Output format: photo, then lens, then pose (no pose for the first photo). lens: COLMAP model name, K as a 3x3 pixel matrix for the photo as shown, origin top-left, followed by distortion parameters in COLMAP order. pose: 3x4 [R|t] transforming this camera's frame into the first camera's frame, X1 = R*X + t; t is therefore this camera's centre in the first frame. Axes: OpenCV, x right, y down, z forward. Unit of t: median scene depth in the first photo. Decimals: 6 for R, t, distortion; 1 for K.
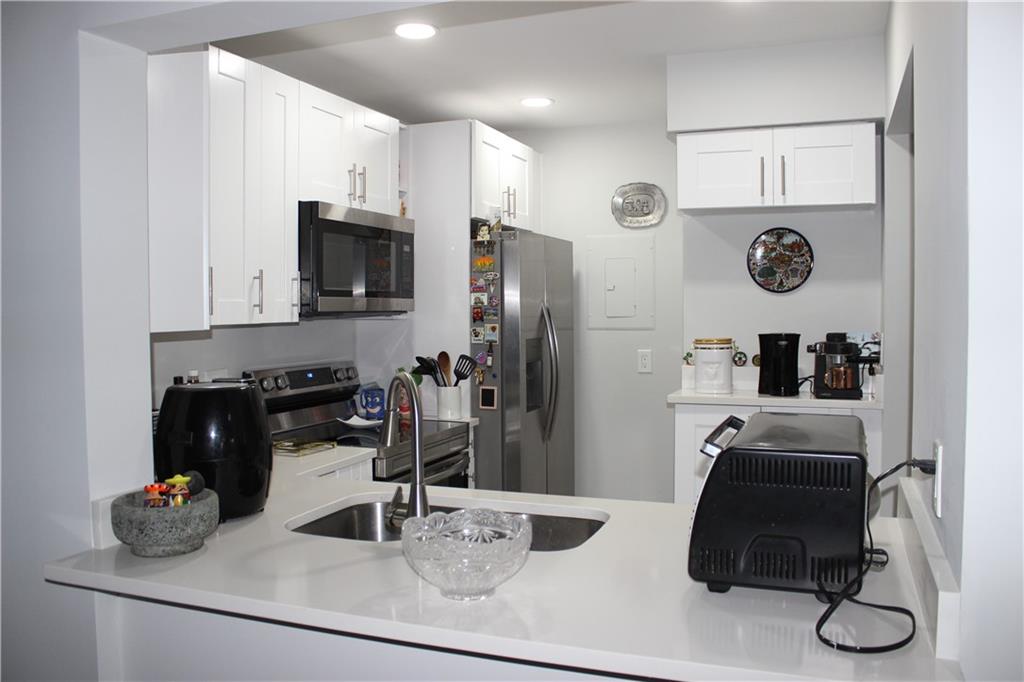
lens RADIAL K [[843.7, 0, 512.0], [0, 843.7, 341.0], [0, 0, 1]] dist [-0.166739, 0.125644]
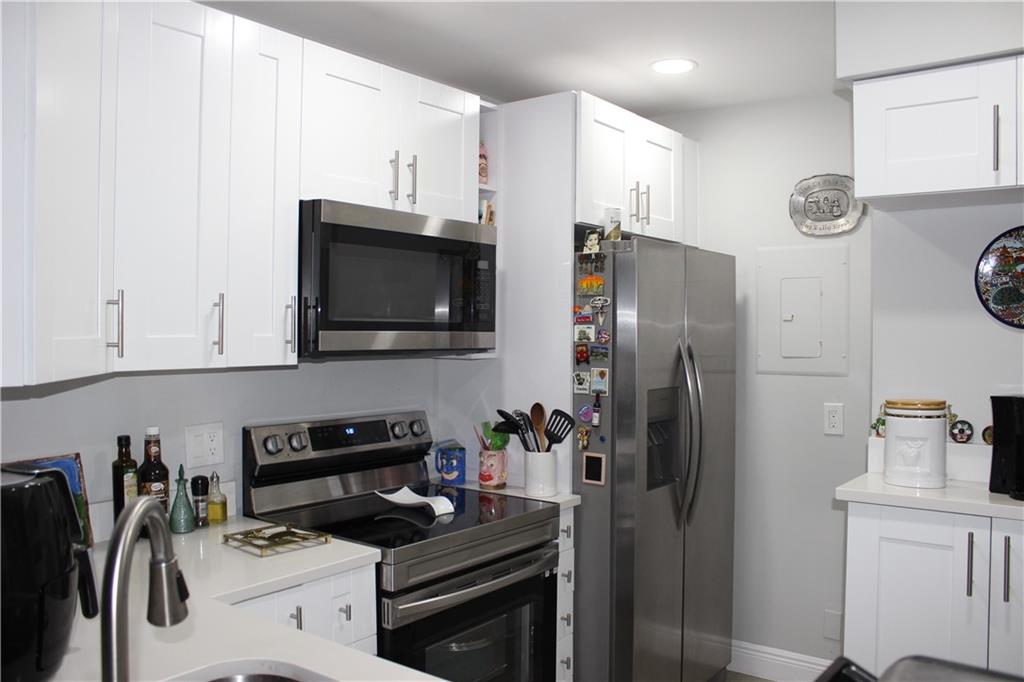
lens RADIAL K [[843.7, 0, 512.0], [0, 843.7, 341.0], [0, 0, 1]] dist [-0.166739, 0.125644]
pose [[0.960755, 0.012336, -0.277122, 0.104123], [-0.020219, 0.999468, -0.025606, -0.023161], [0.276659, 0.030204, 0.960493, 0.281081]]
